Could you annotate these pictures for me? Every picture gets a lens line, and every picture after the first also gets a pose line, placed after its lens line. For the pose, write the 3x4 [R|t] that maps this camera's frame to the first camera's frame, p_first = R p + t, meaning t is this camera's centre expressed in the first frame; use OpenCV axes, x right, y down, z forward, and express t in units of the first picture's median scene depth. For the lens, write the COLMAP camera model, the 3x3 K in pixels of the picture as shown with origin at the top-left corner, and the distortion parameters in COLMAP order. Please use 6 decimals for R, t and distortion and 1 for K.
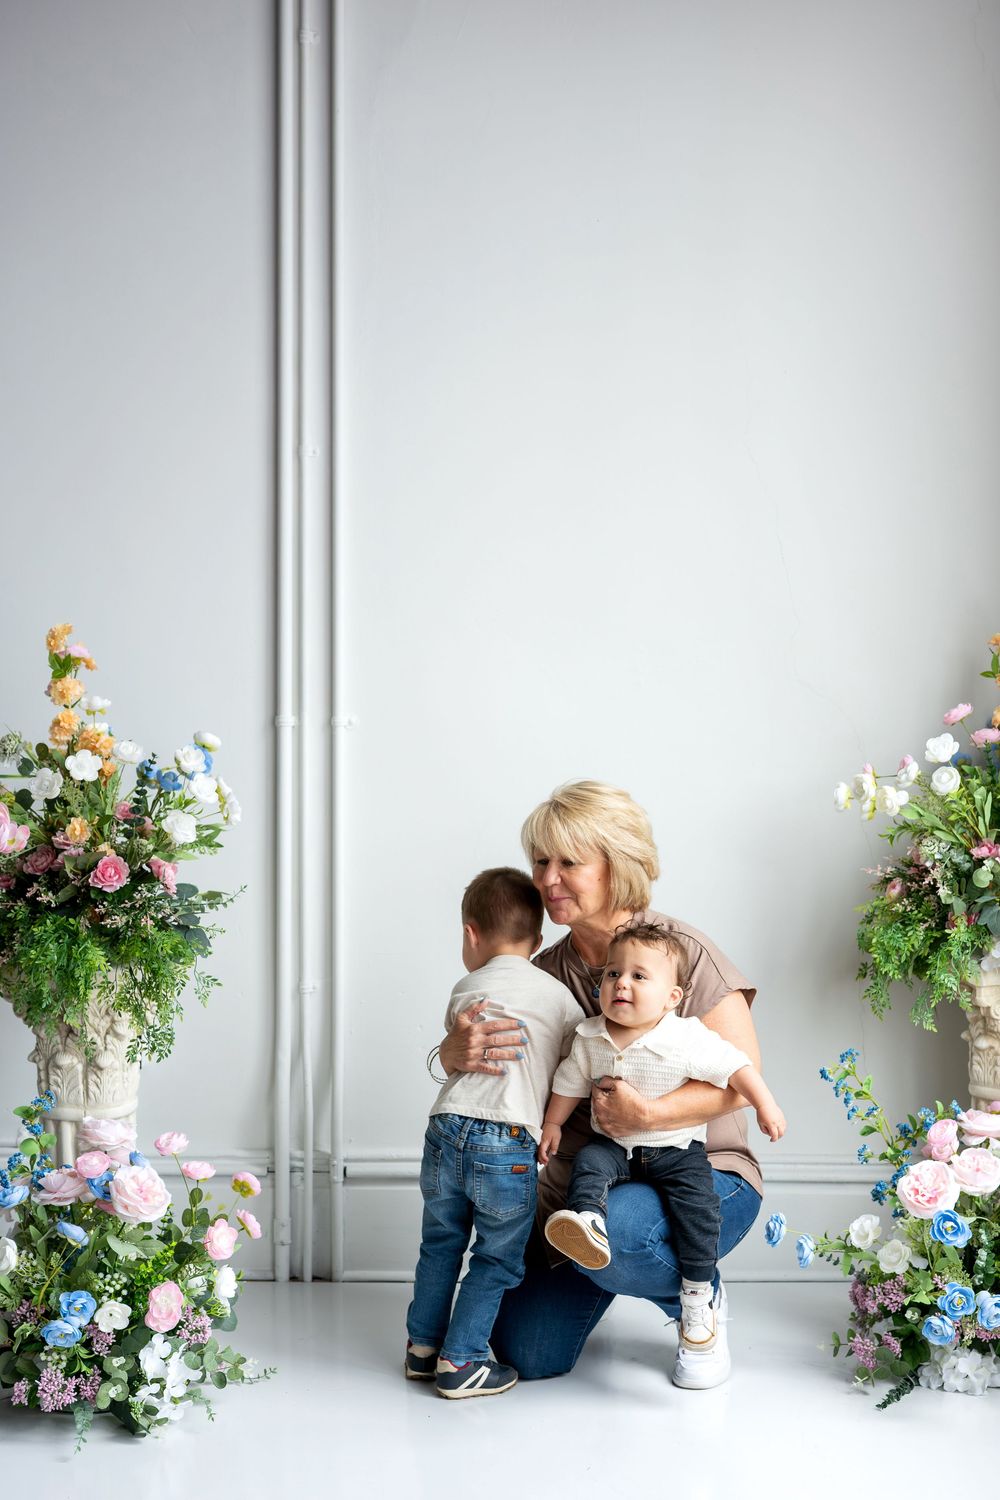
lens RADIAL K [[2244.8, 0, 513.5], [0, 2244.8, 821.4], [0, 0, 1]] dist [-0.006987, 0.015630]
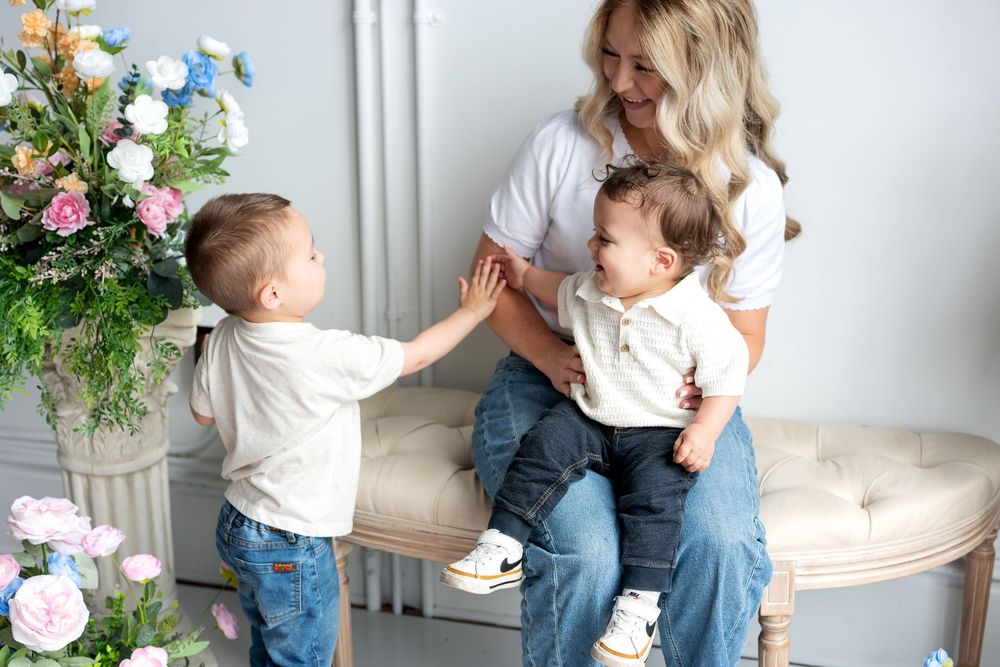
lens RADIAL K [[1378.5, 0, 493.1], [0, 1378.5, 337.2], [0, 0, 1]] dist [-0.013367, 0.047688]
pose [[0.961497, 0.063510, -0.267378, 0.111842], [-0.007026, 0.978293, 0.207107, -0.038313], [0.274727, -0.197254, 0.941072, 0.540581]]
